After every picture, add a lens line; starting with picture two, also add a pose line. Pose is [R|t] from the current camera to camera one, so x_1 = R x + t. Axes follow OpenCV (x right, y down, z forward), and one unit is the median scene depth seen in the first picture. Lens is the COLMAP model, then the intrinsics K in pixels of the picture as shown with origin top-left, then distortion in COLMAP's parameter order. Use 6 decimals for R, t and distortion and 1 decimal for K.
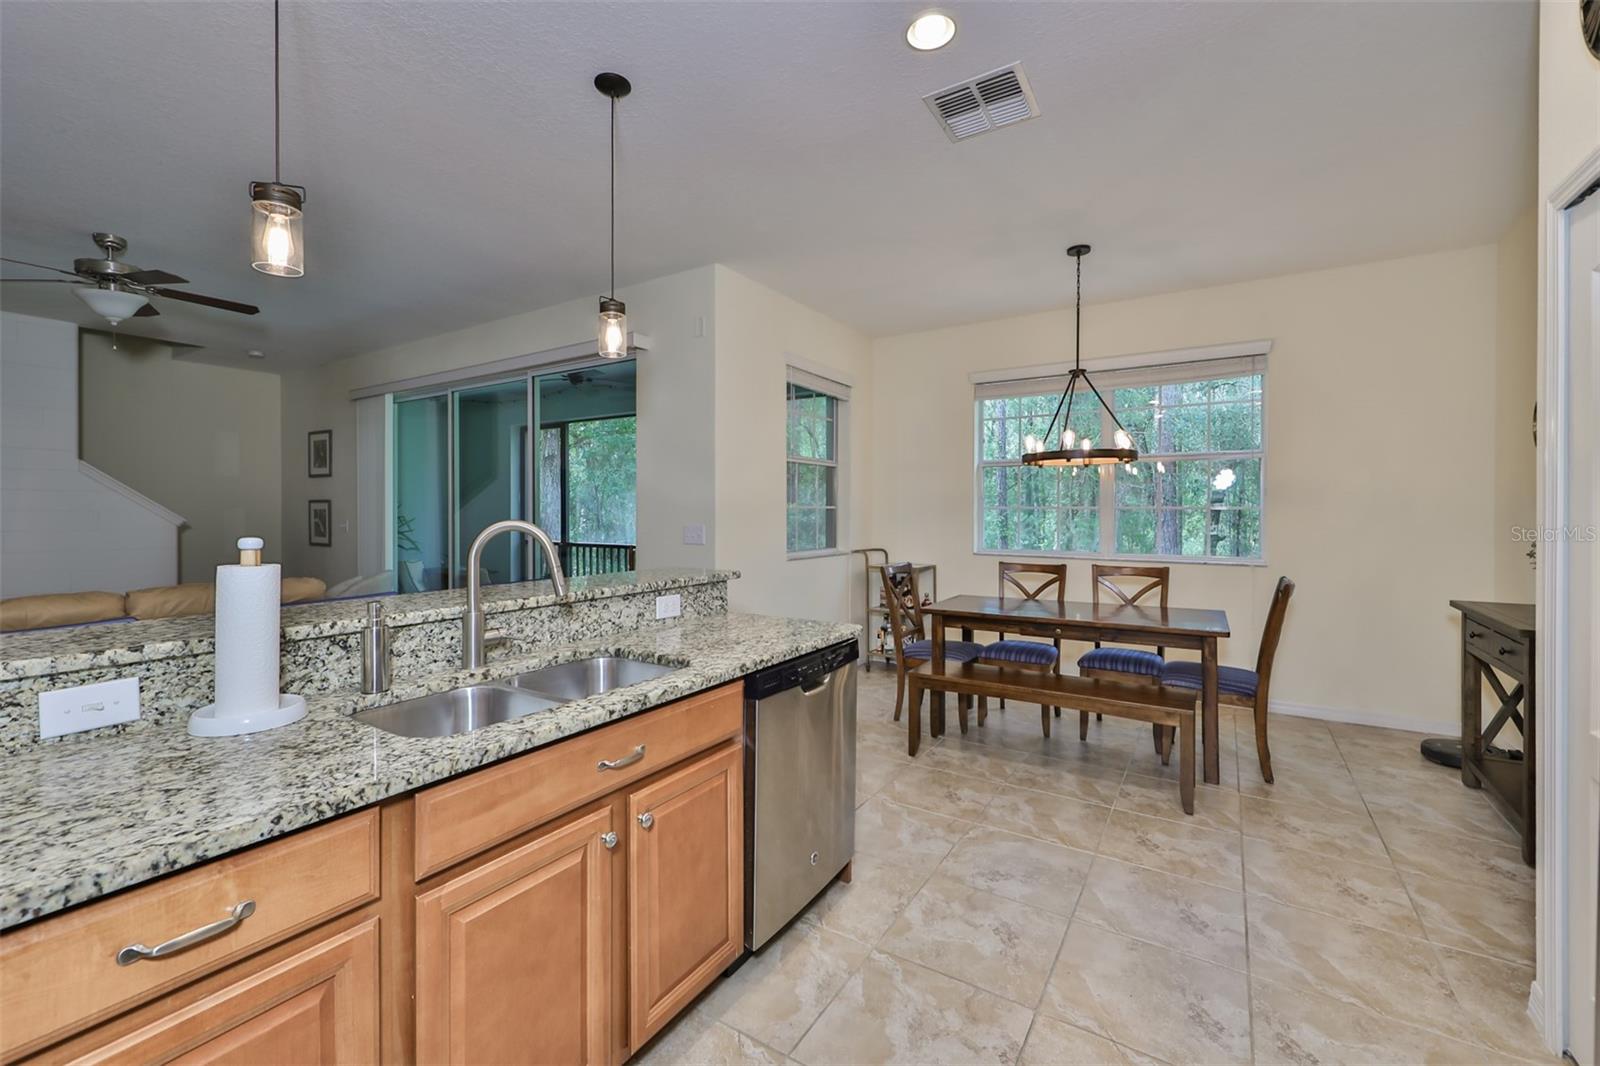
lens RADIAL K [[681.8, 0, 799.5], [0, 681.8, 509.6], [0, 0, 1]] dist [0.017234, 0.000046]
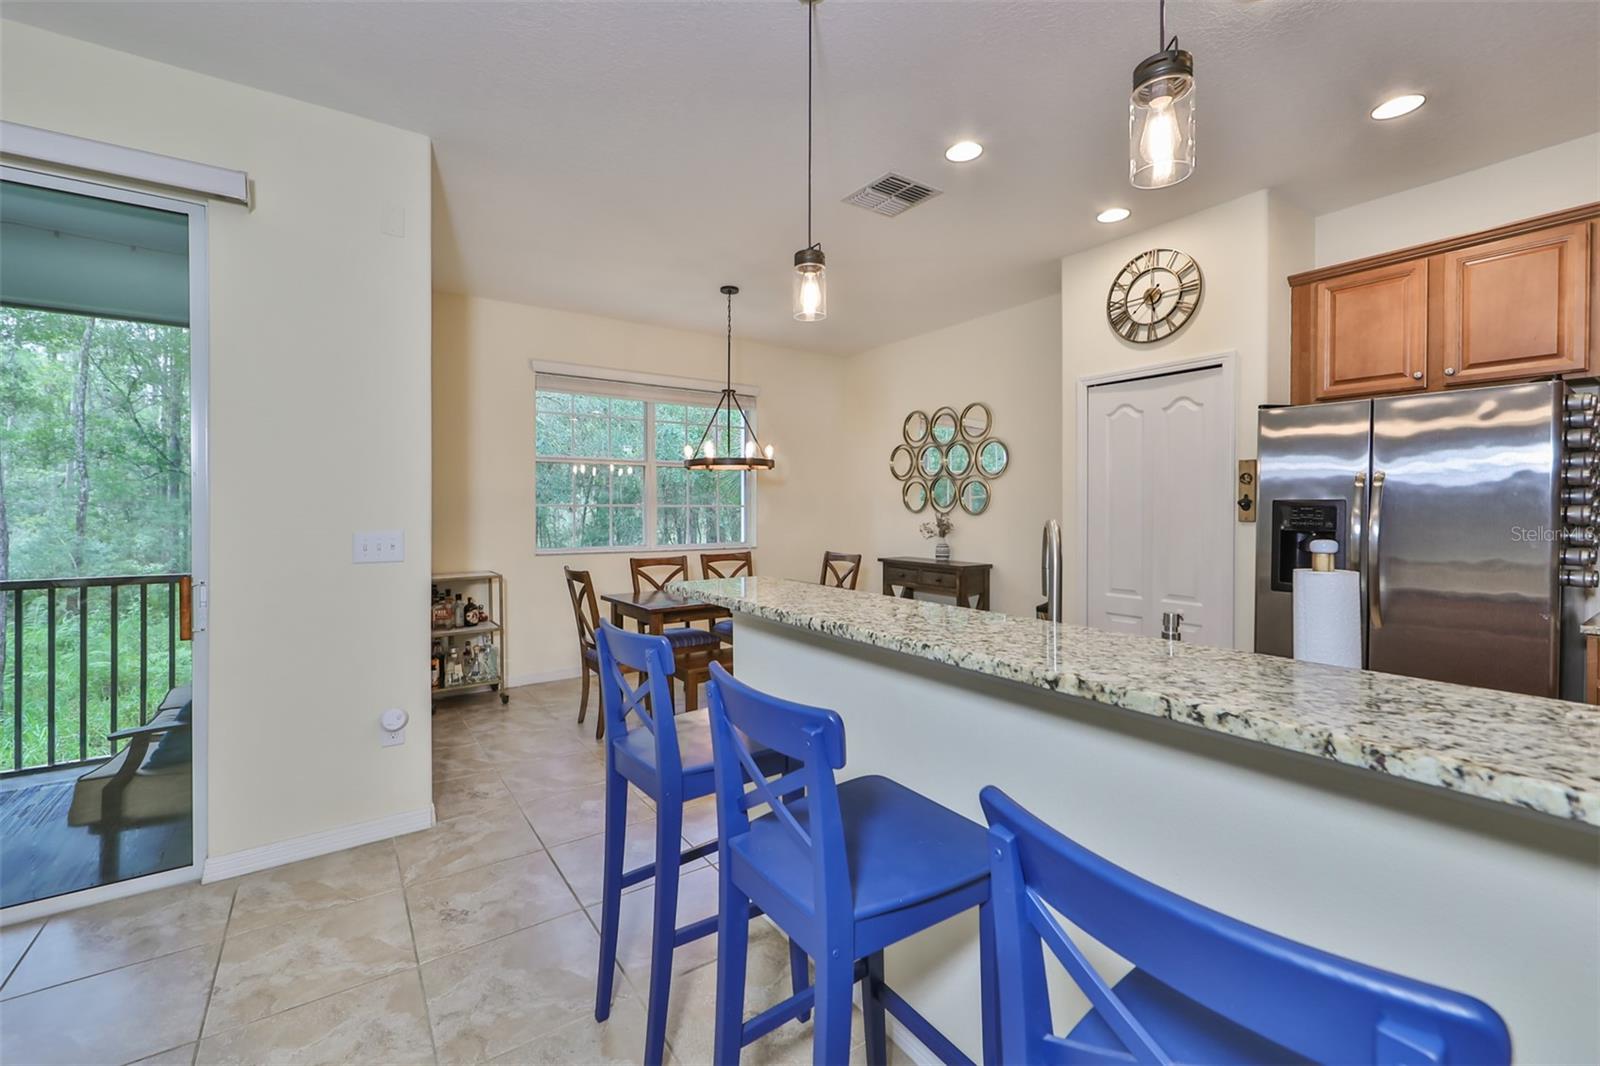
lens RADIAL K [[681.8, 0, 799.5], [0, 681.8, 509.6], [0, 0, 1]] dist [0.017234, 0.000046]
pose [[0.383461, -0.006853, 0.923532, -1.010946], [0.004018, 0.999975, 0.005752, -0.004445], [-0.923548, 0.001506, 0.383479, 0.680675]]
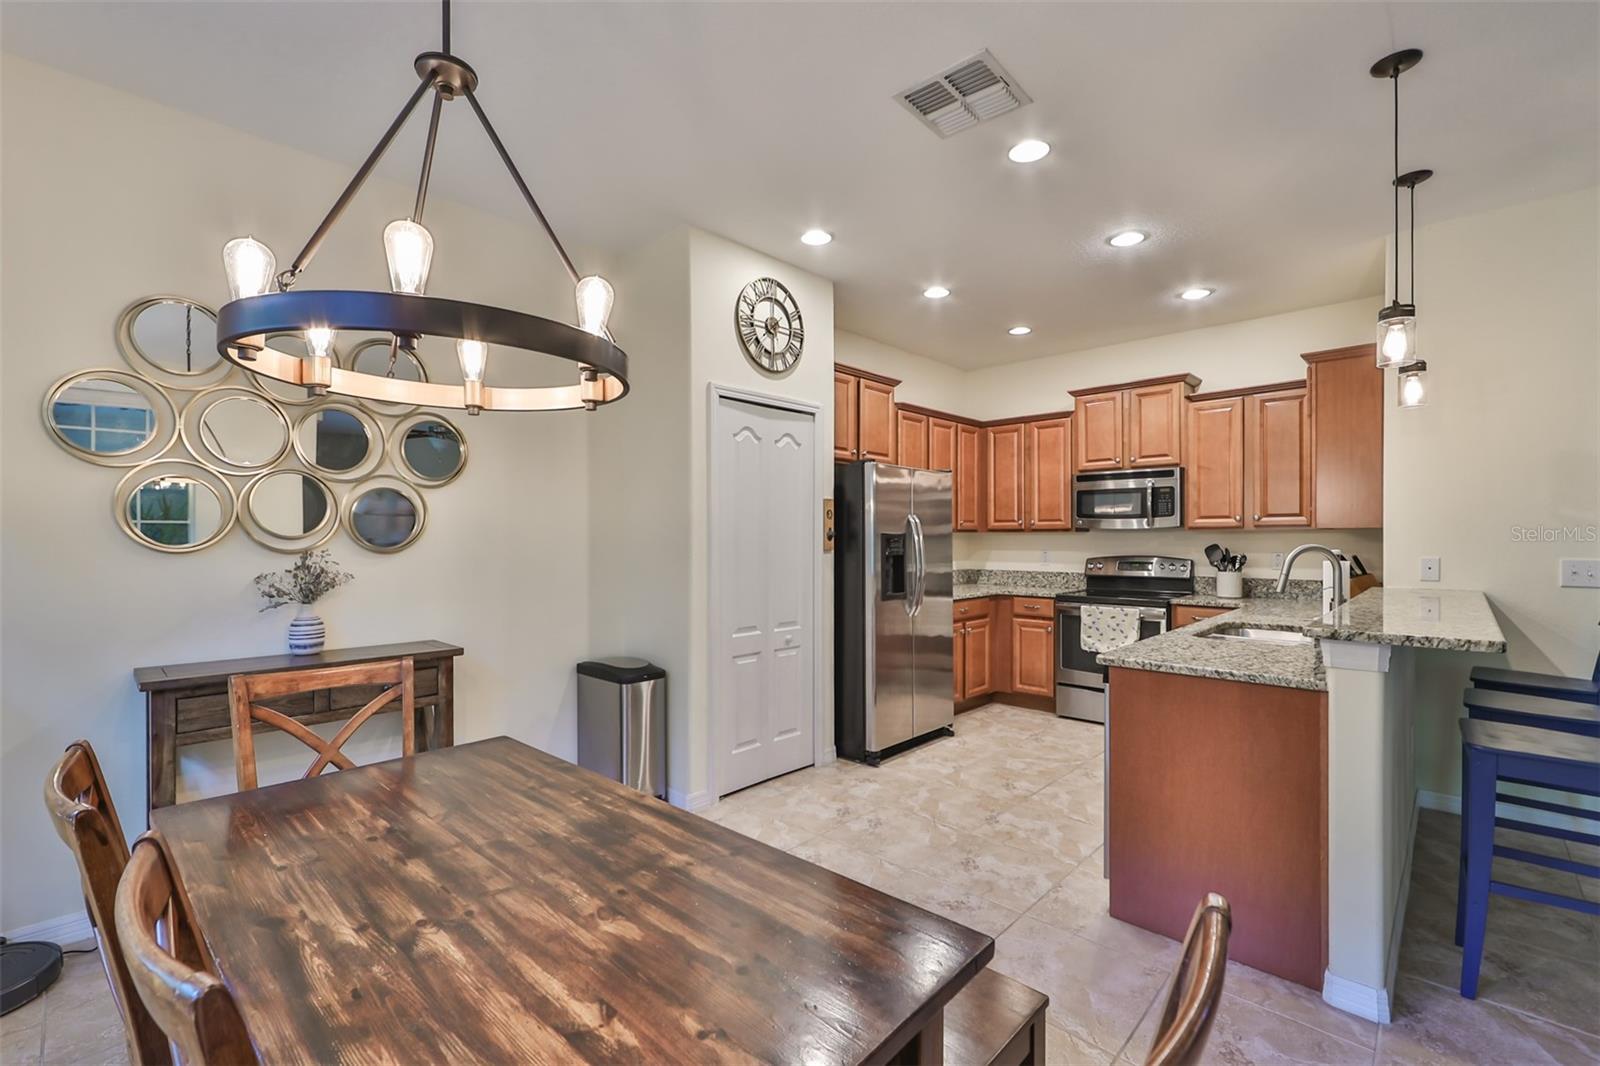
lens RADIAL K [[702.4, 0, 795.7], [0, 702.4, 539.3], [0, 0, 1]] dist [-0.004447, -0.000198]
pose [[-0.981974, -0.001266, 0.189010, 0.318735], [-0.000297, 0.999987, 0.005158, -0.003774], [-0.189014, 0.005009, -0.981962, 2.018405]]
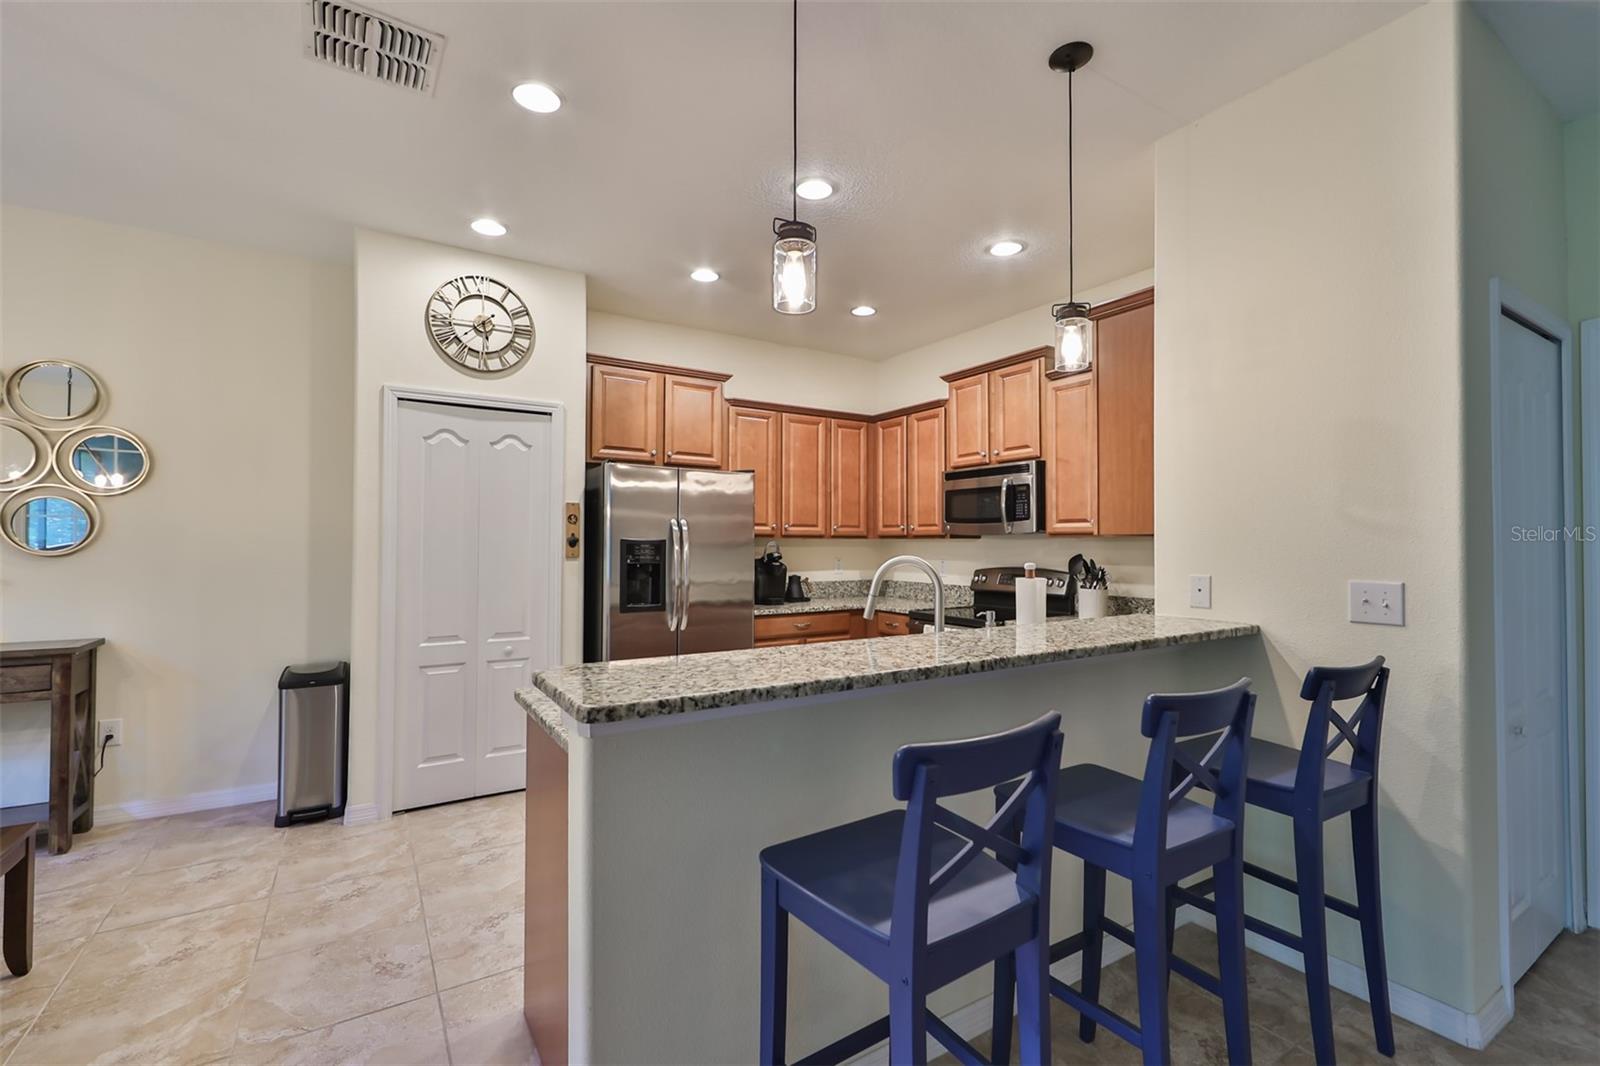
lens RADIAL K [[690.9, 0, 800.0], [0, 690.9, 533.0], [0, 0, 1]] dist [0.000484, 0.000111]
pose [[-0.905632, 0.001887, 0.424060, -0.546488], [-0.003556, 0.999921, -0.012044, -0.007023], [-0.424050, -0.012415, -0.905554, 1.557329]]
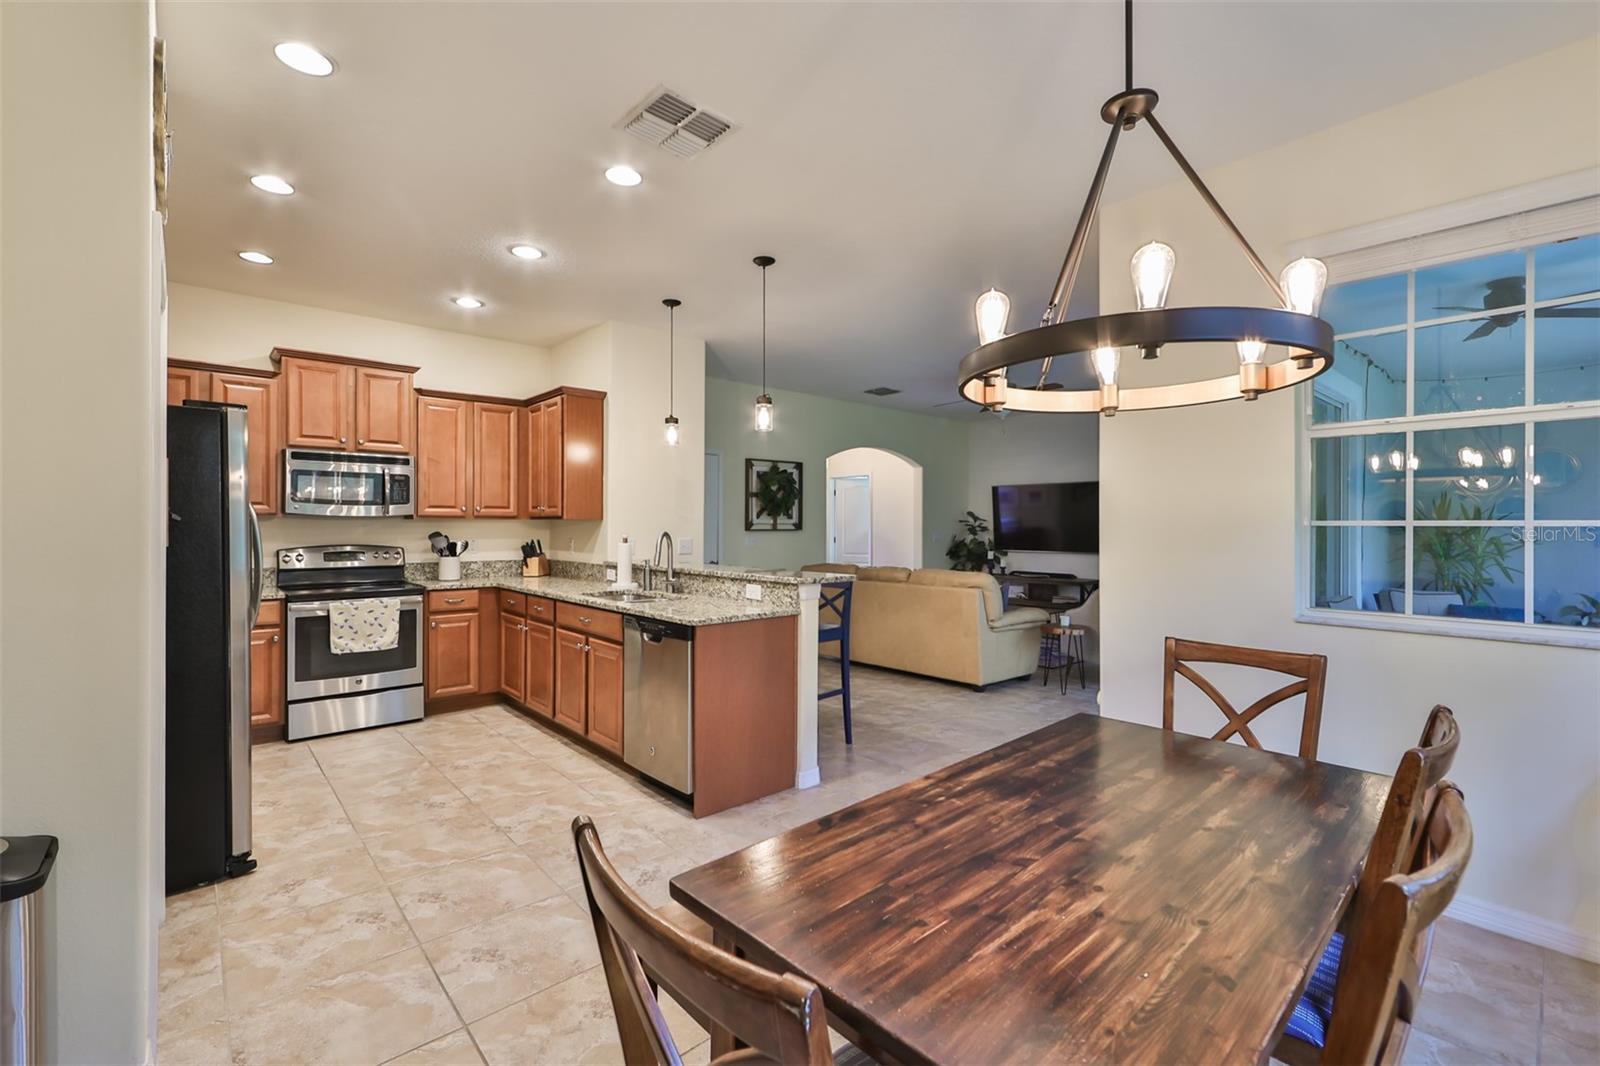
lens RADIAL K [[683.9, 0, 804.1], [0, 683.9, 523.5], [0, 0, 1]] dist [-0.002186, -0.000091]
pose [[-0.266758, -0.006243, -0.963743, 1.217789], [-0.006849, 0.999966, -0.004582, -0.003443], [0.963739, 0.005378, -0.266792, 1.485482]]
